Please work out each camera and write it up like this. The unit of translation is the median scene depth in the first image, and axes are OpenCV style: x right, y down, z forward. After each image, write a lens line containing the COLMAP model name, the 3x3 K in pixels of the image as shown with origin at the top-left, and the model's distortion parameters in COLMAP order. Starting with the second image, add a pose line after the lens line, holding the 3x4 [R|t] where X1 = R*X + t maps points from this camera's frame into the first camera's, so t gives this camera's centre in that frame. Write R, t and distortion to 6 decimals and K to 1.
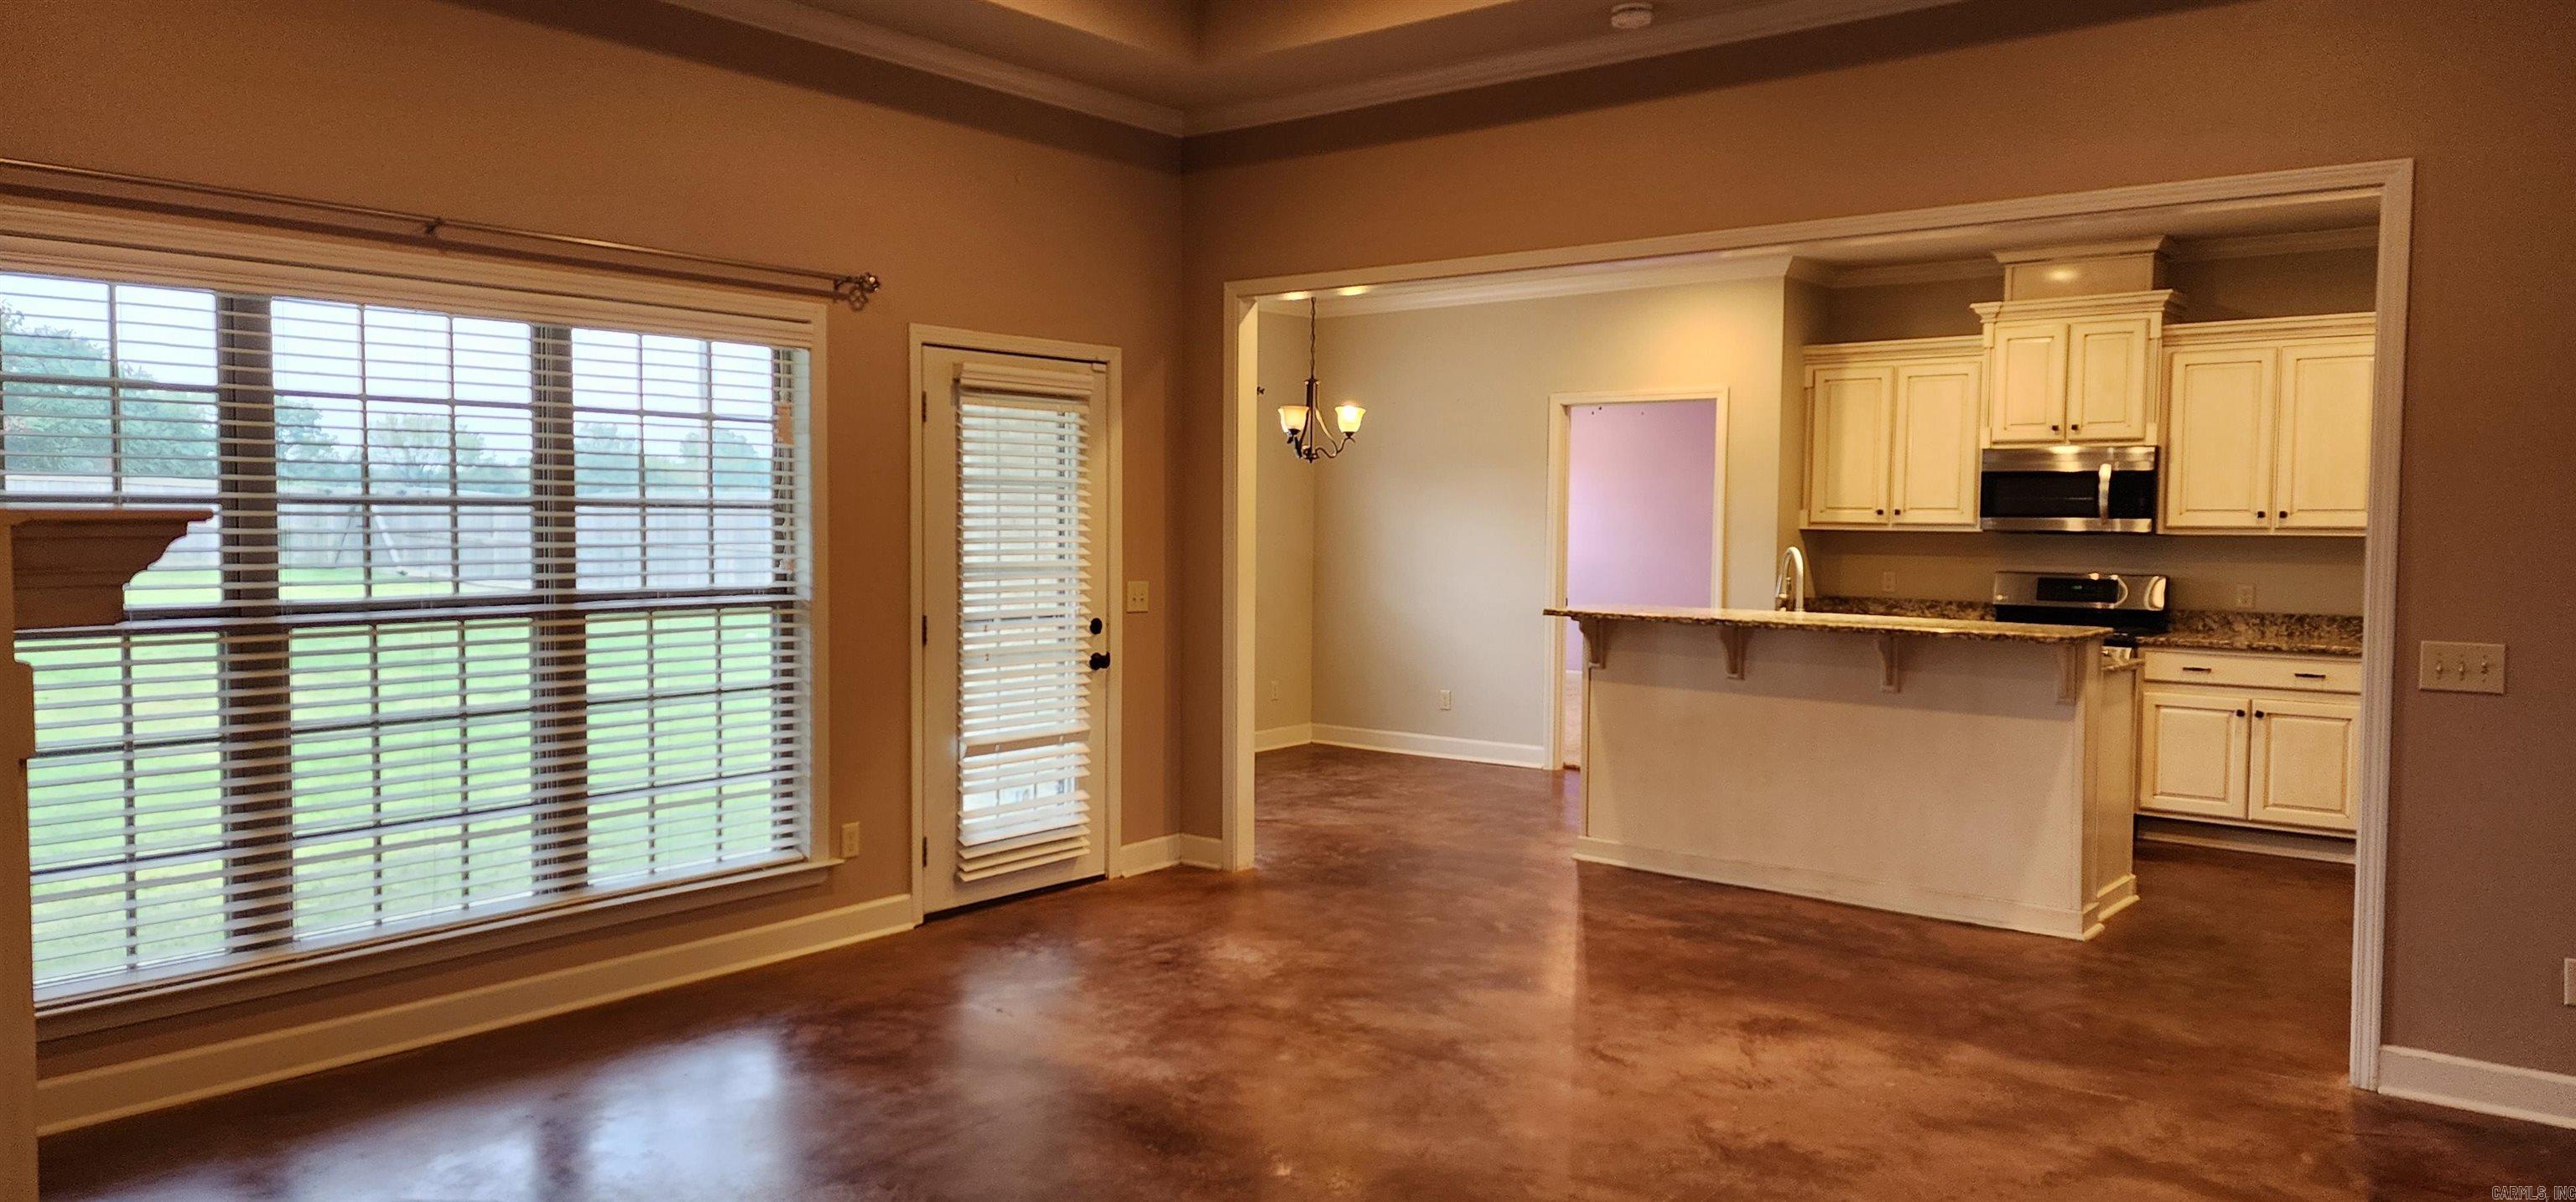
lens RADIAL K [[1741.4, 0, 1282.0], [0, 1741.4, 591.8], [0, 0, 1]] dist [0.095952, -0.075225]
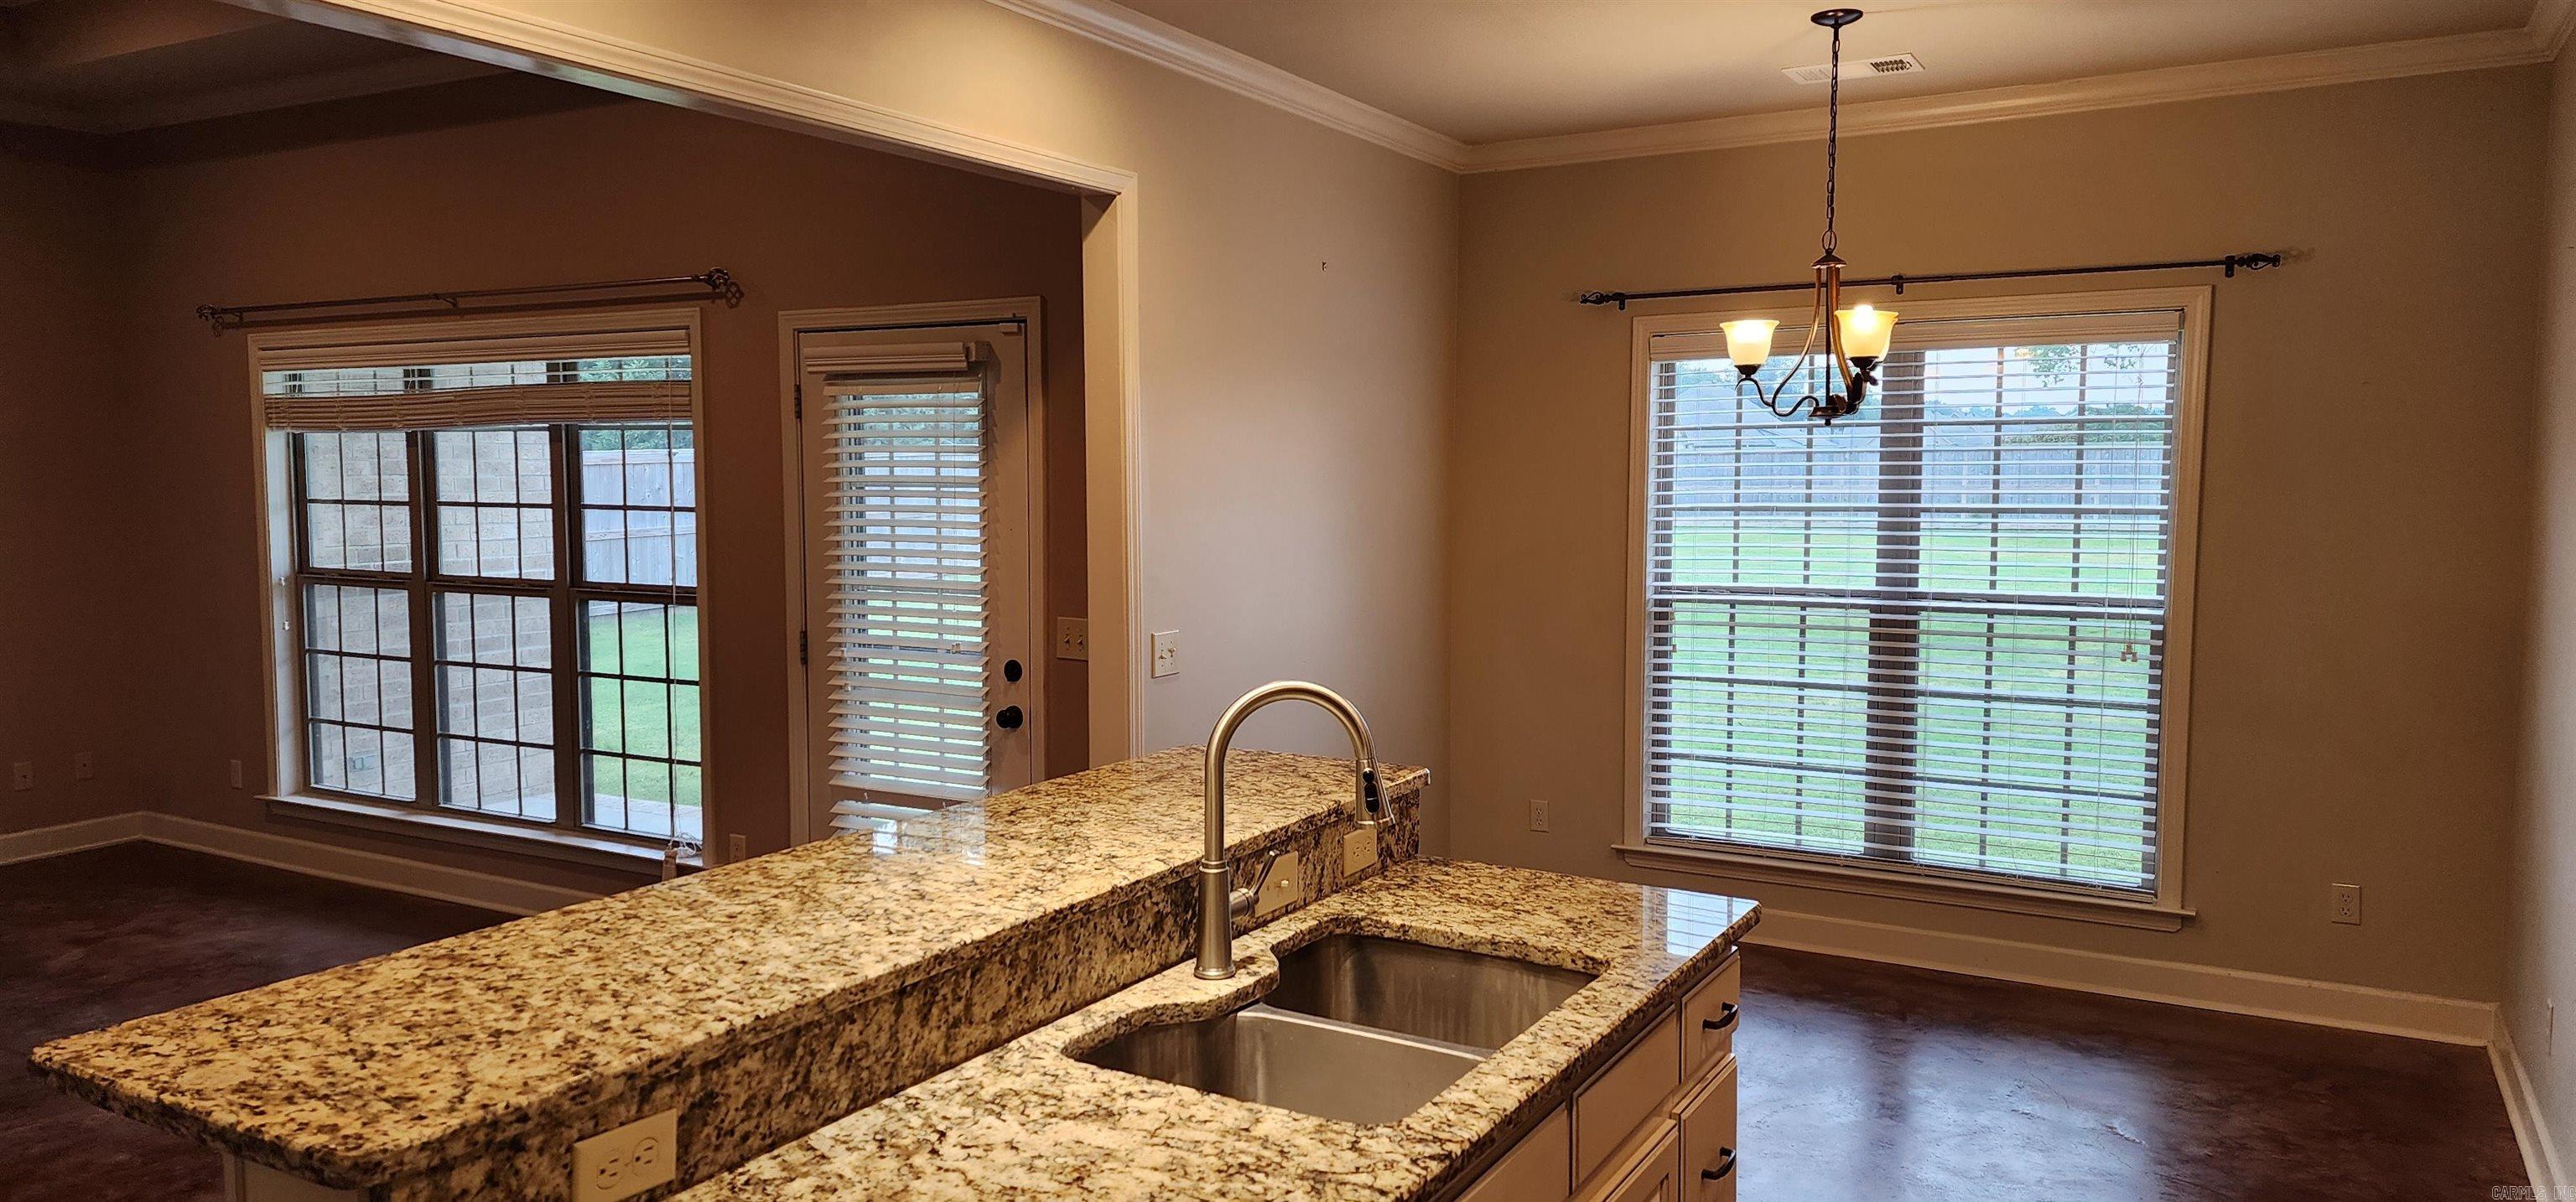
lens RADIAL K [[1741.4, 0, 1261.1], [0, 1741.4, 595.0], [0, 0, 1]] dist [0.095952, -0.075225]
pose [[0.116918, 0.064666, -0.991034, 0.769061], [-0.045845, 0.997166, 0.059657, -0.074460], [0.992083, 0.038459, 0.119552, 1.192821]]
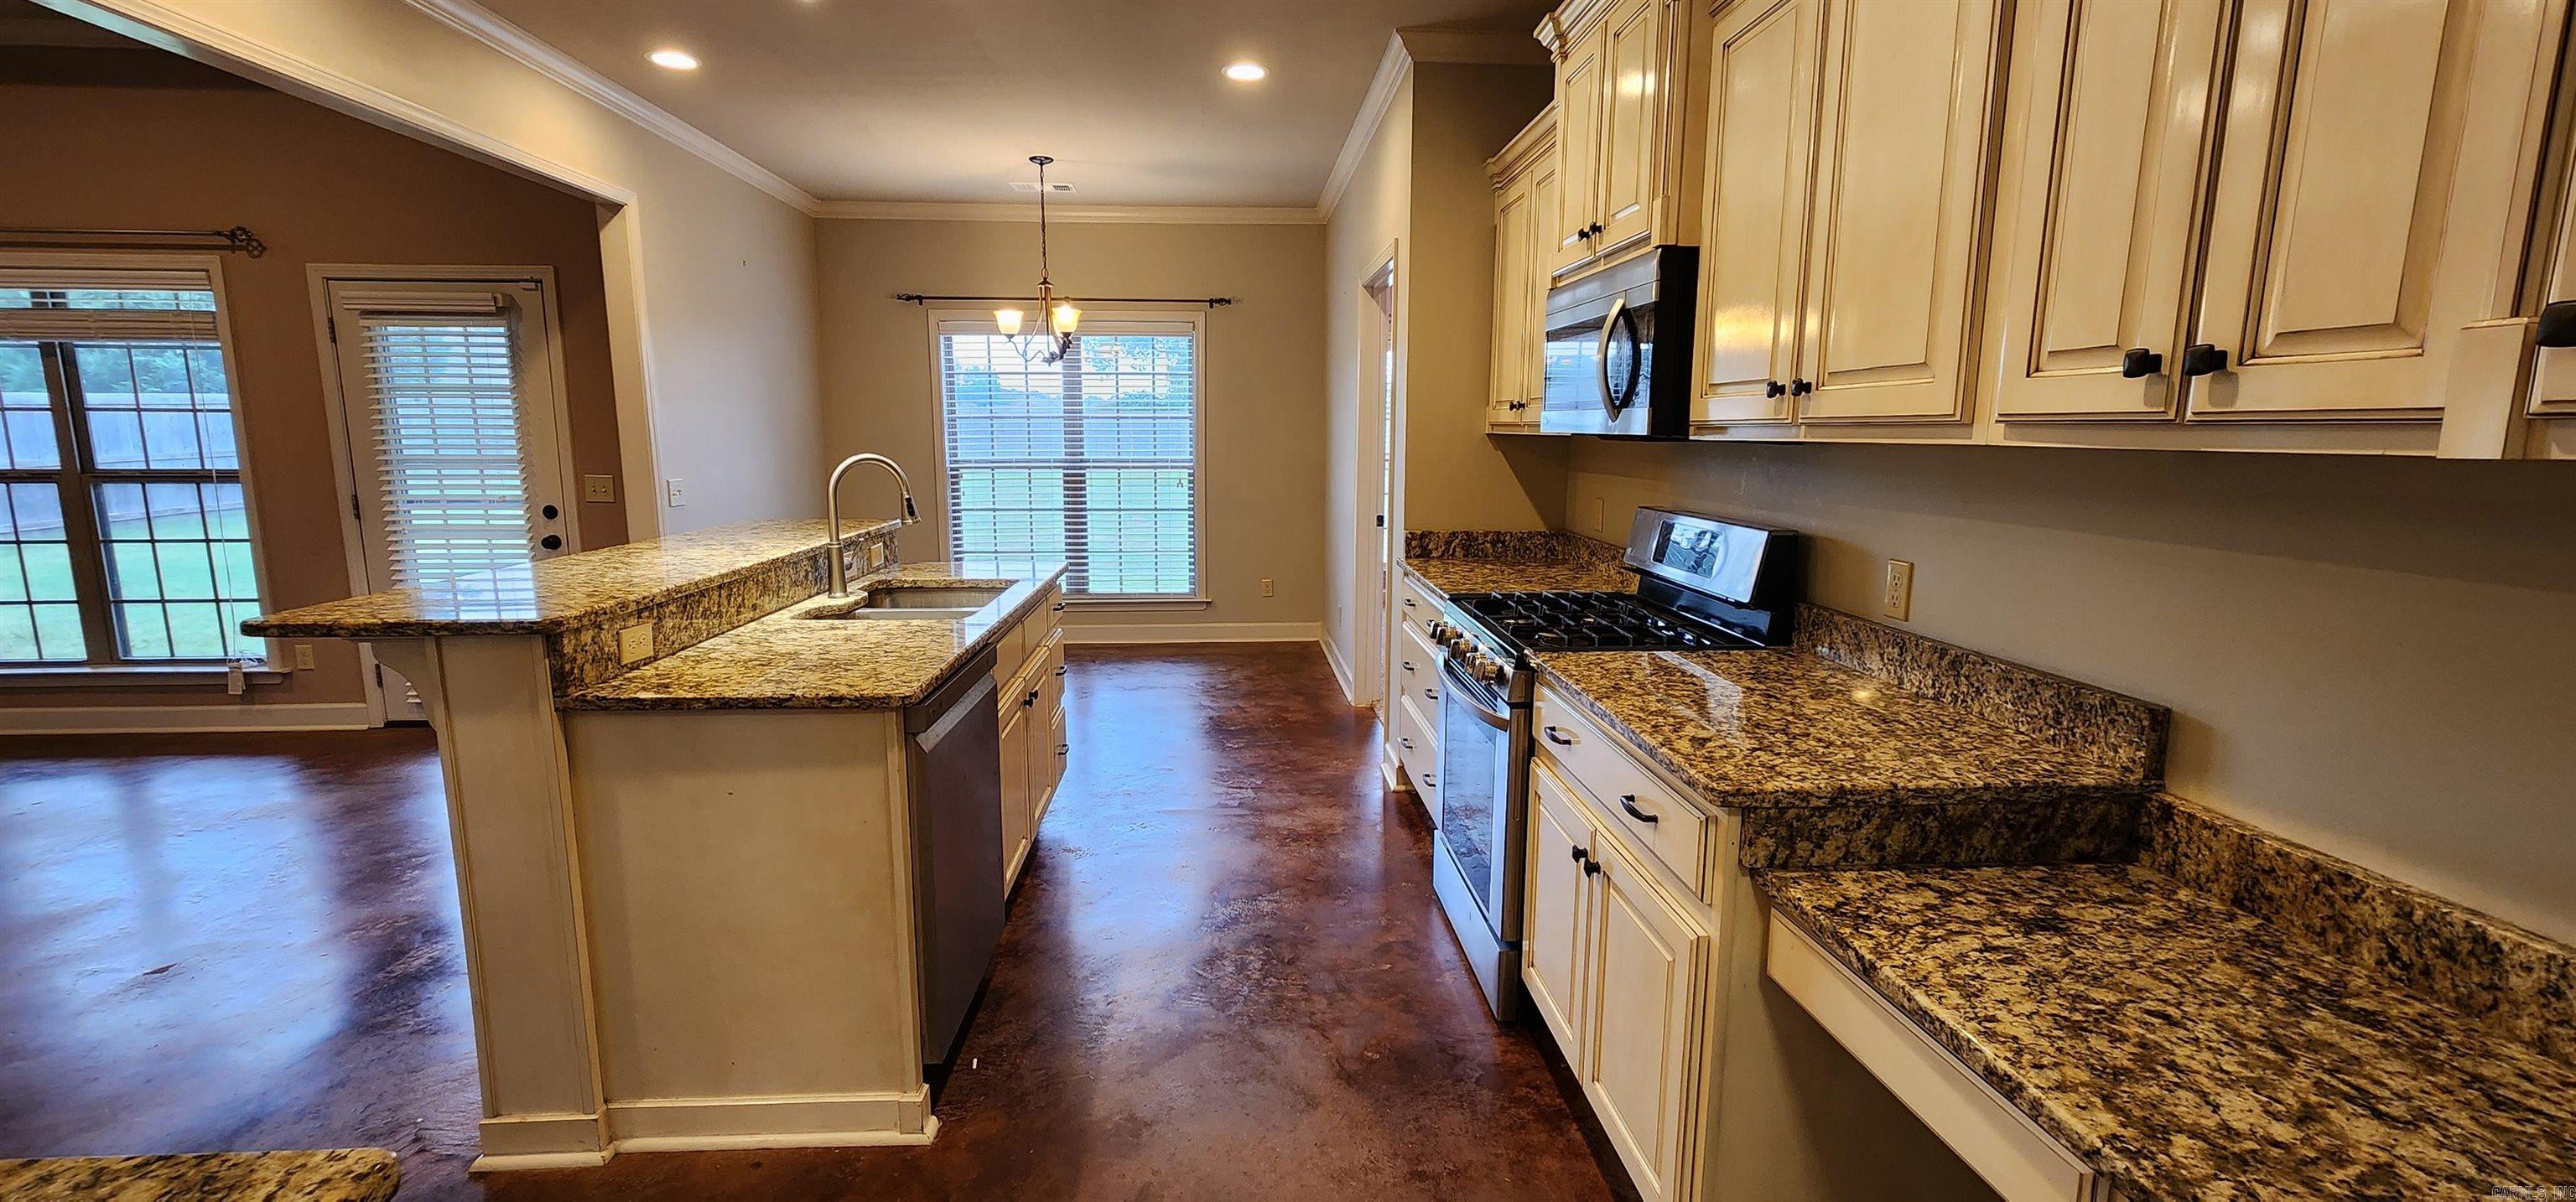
lens RADIAL K [[1062.2, 0, 1296.9], [0, 1062.2, 591.2], [0, 0, 1]] dist [0.002839, 0.000524]
pose [[0.653958, 0.110028, -0.748487, 0.898091], [-0.034781, 0.992694, 0.115539, -0.032433], [0.755731, -0.049524, 0.653007, 1.068431]]
